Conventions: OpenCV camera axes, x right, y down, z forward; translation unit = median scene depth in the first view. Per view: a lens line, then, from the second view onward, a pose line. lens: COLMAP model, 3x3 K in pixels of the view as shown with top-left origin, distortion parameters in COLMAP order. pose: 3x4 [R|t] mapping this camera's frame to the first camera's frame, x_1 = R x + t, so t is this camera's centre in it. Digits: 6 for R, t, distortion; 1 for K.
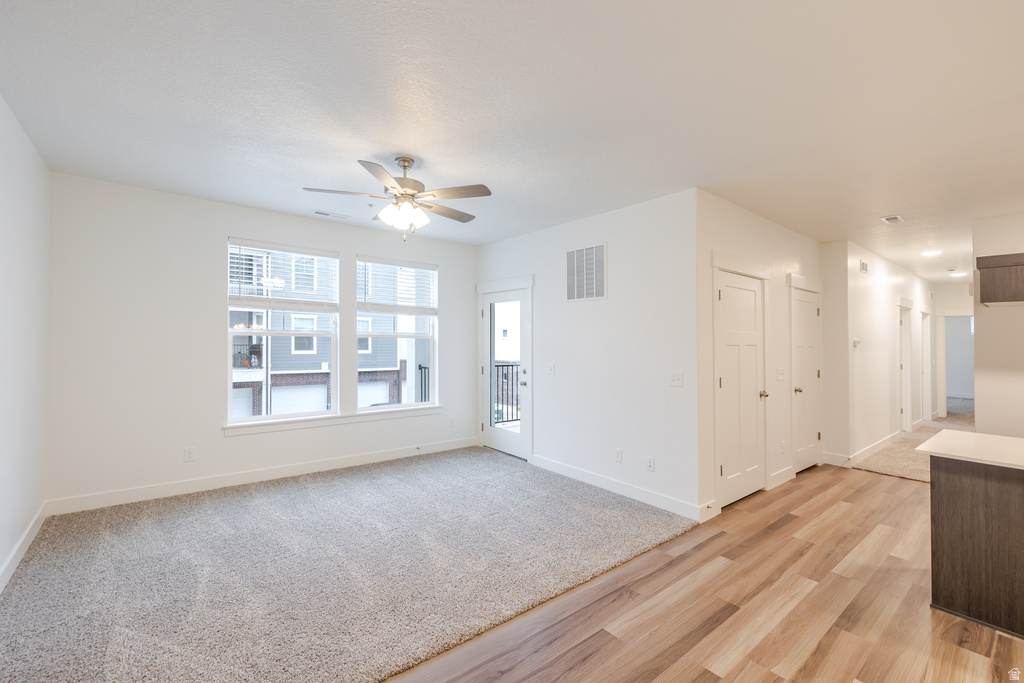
lens RADIAL K [[442.1, 0, 510.1], [0, 442.1, 327.1], [0, 0, 1]] dist [-0.000182, 0.000211]
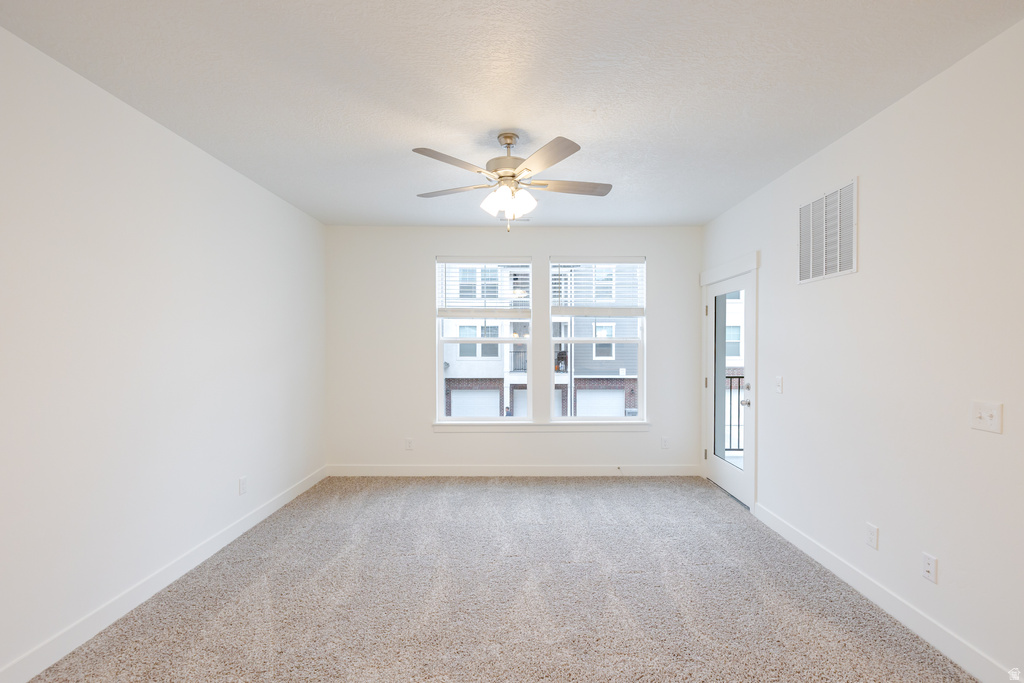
lens RADIAL K [[446.3, 0, 514.4], [0, 446.3, 348.6], [0, 0, 1]] dist [0.000275, 0.000161]
pose [[0.780336, -0.009378, -0.625290, 0.217602], [0.031087, 0.999233, 0.023808, 0.010105], [0.624588, -0.038017, 0.780029, 0.216924]]
